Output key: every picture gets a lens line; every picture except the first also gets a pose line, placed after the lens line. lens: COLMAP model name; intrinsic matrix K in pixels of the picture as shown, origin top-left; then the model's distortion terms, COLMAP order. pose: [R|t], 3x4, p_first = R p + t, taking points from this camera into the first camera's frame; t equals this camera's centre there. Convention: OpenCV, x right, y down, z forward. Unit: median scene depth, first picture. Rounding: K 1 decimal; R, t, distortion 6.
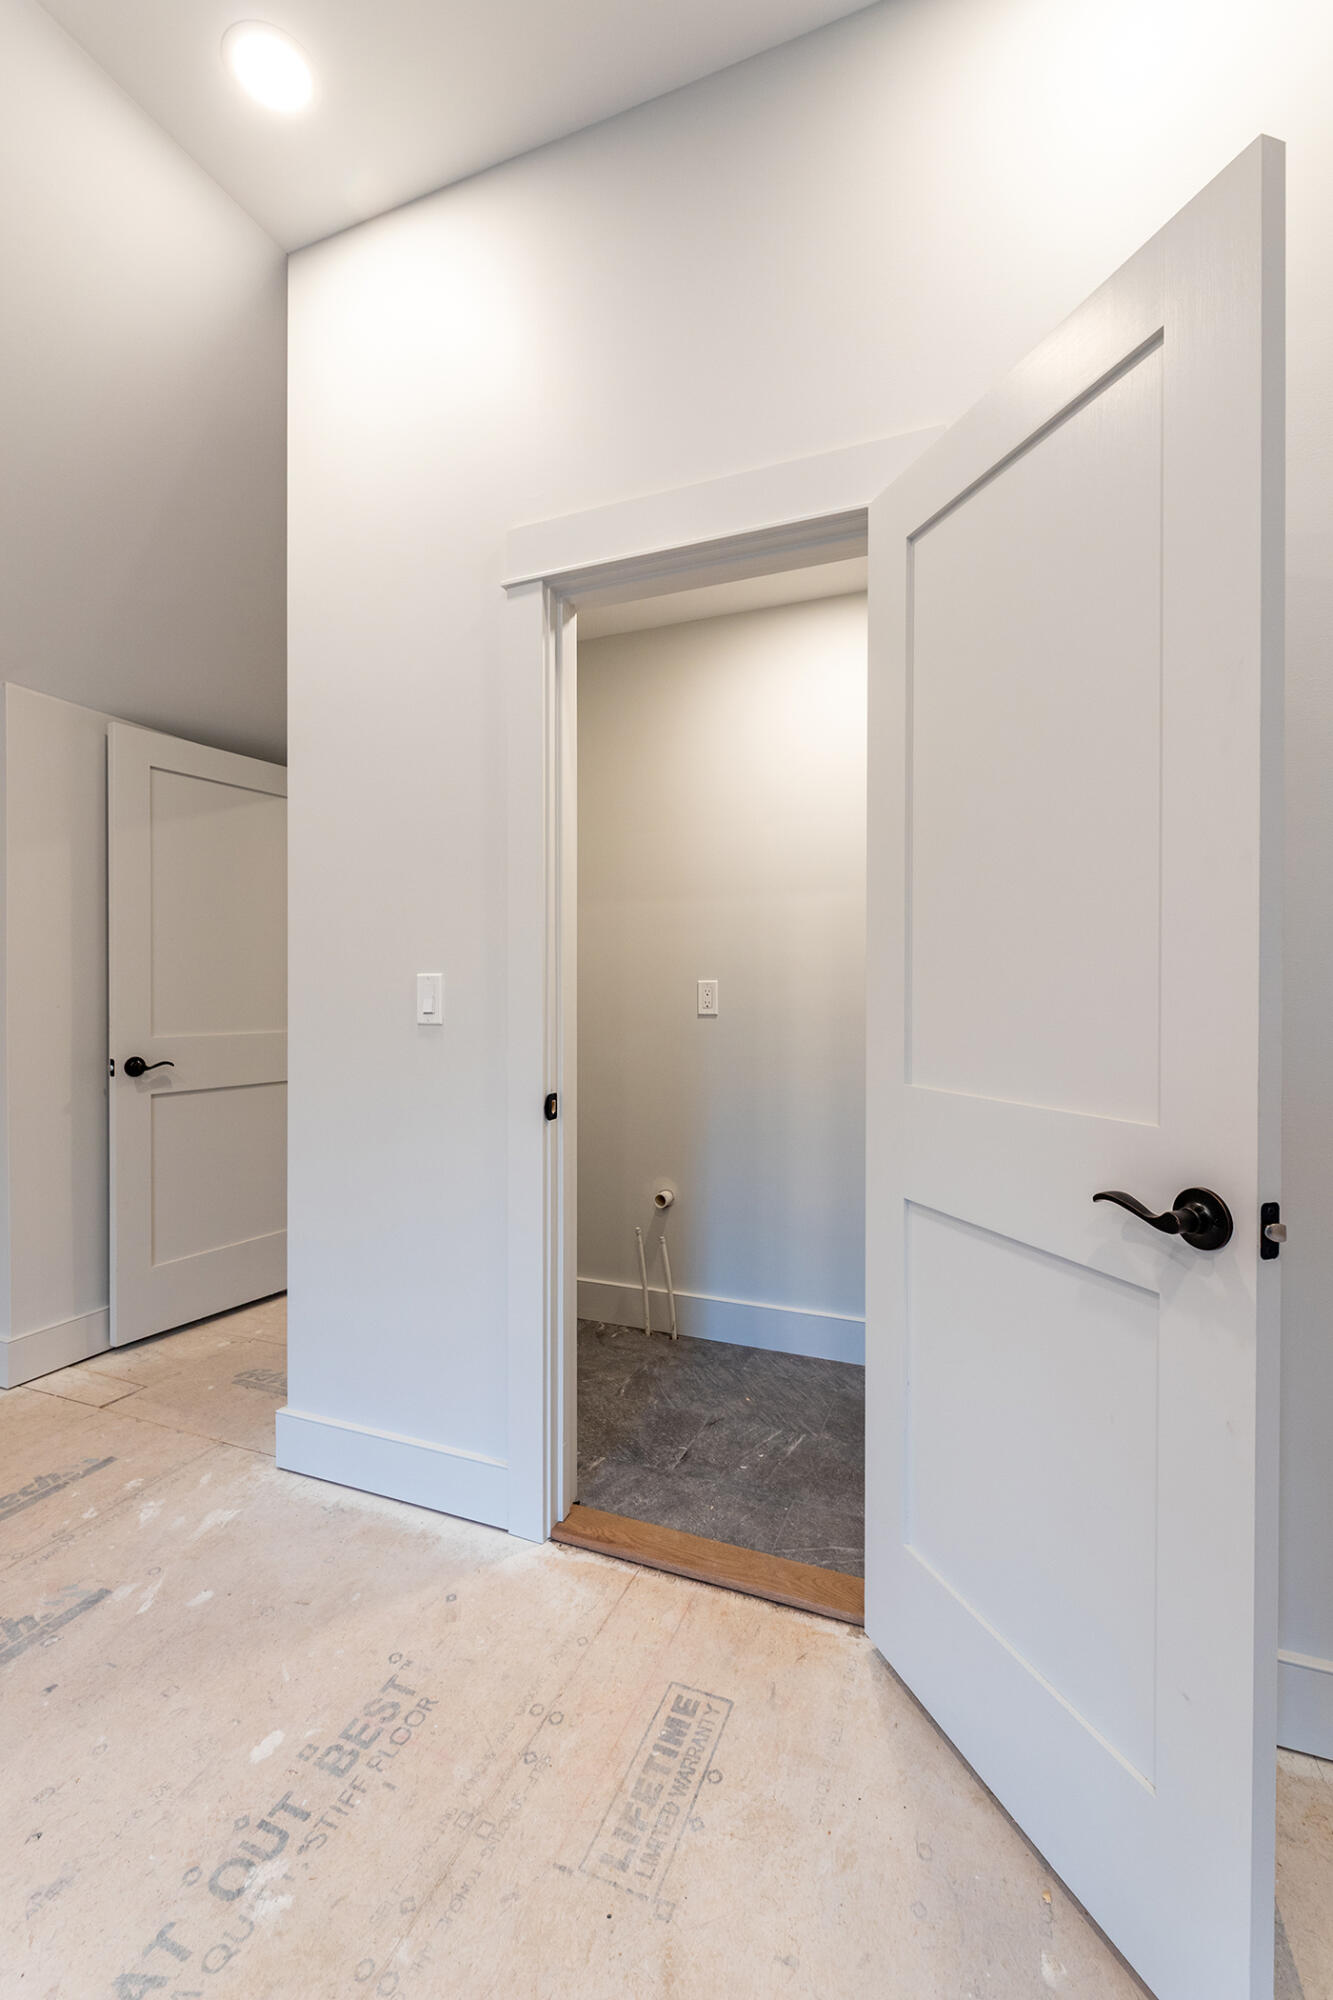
lens RADIAL K [[850.8, 0, 666.6], [0, 850.8, 994.5], [0, 0, 1]] dist [-0.002833, -0.001810]
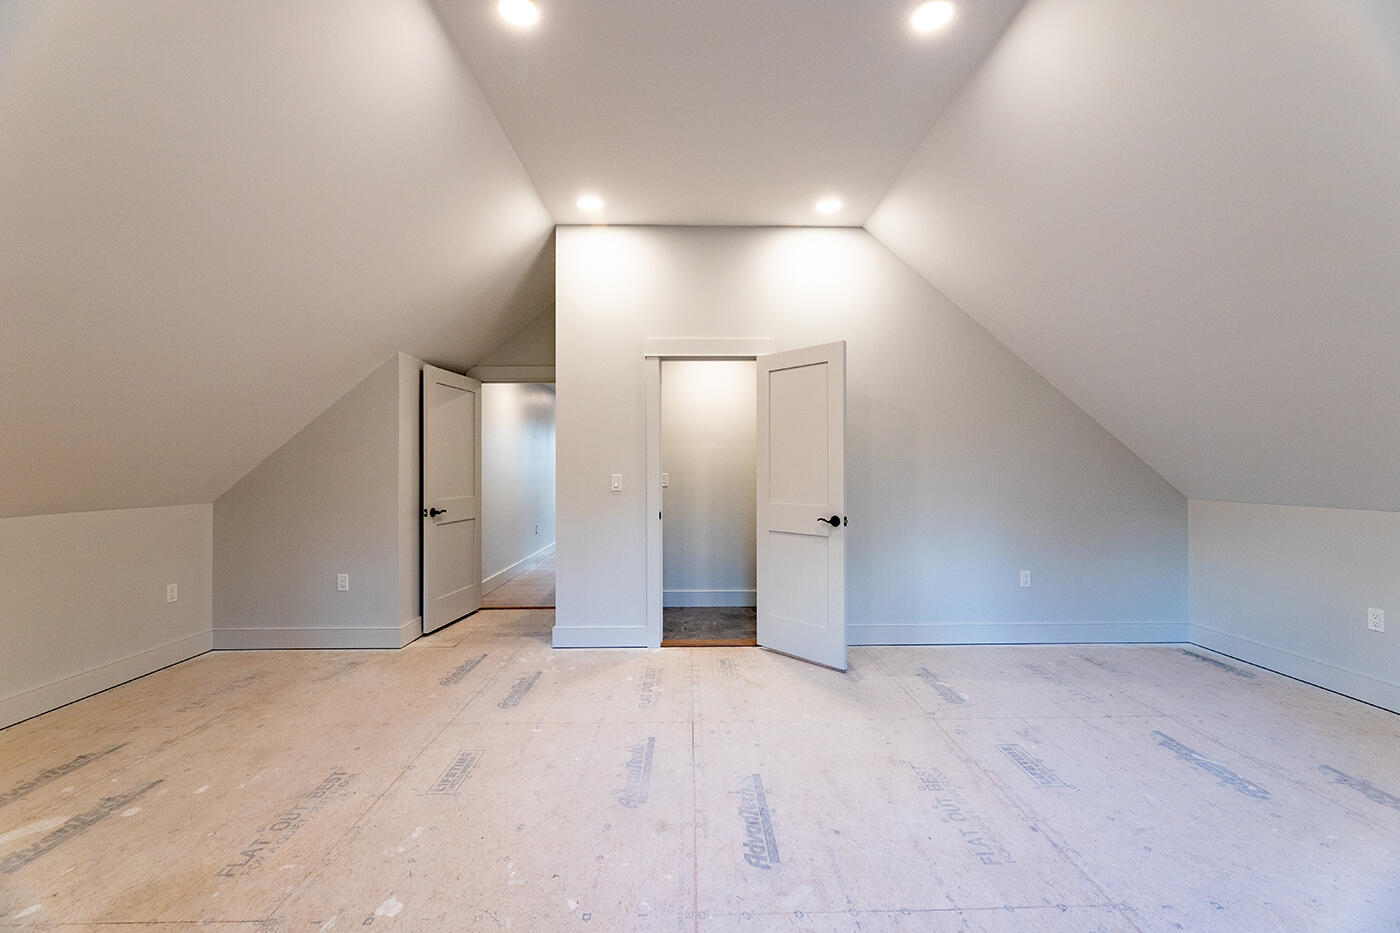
lens RADIAL K [[571.8, 0, 702.3], [0, 571.8, 465.0], [0, 0, 1]] dist [0.001003, -0.001649]
pose [[0.917586, 0.000989, 0.397537, -0.974182], [0.003696, 0.999932, -0.011017, -0.041621], [-0.397521, 0.011578, 0.917520, -1.233486]]
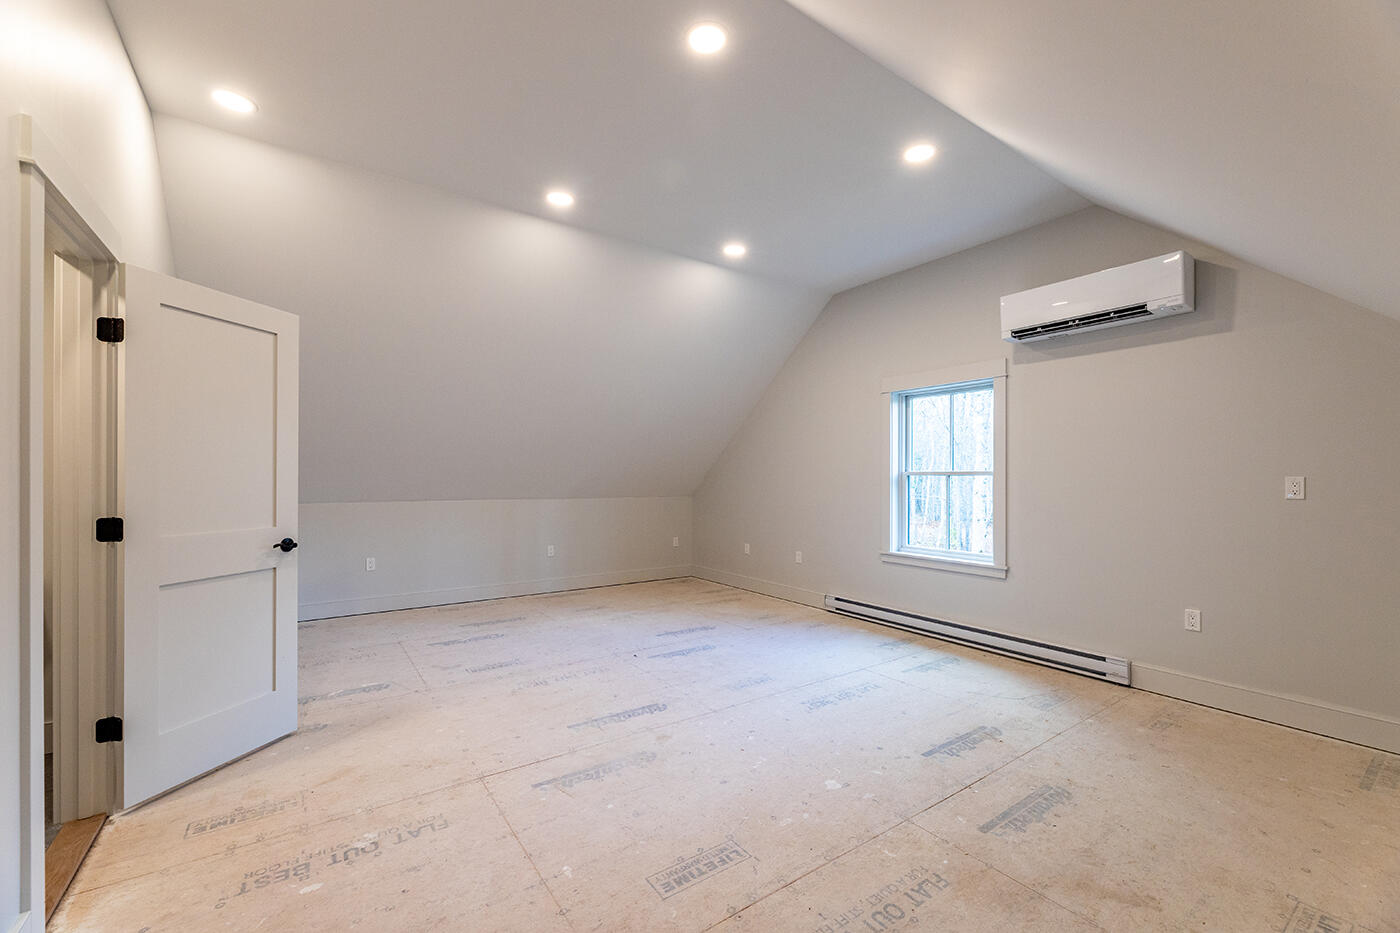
lens RADIAL K [[571.8, 0, 703.5], [0, 571.8, 473.9], [0, 0, 1]] dist [0.001003, -0.001649]
pose [[-0.843356, 0.000652, 0.537355, -1.582935], [-0.002906, 0.999979, -0.005775, -0.053572], [-0.537348, -0.006432, -0.843336, 1.326818]]
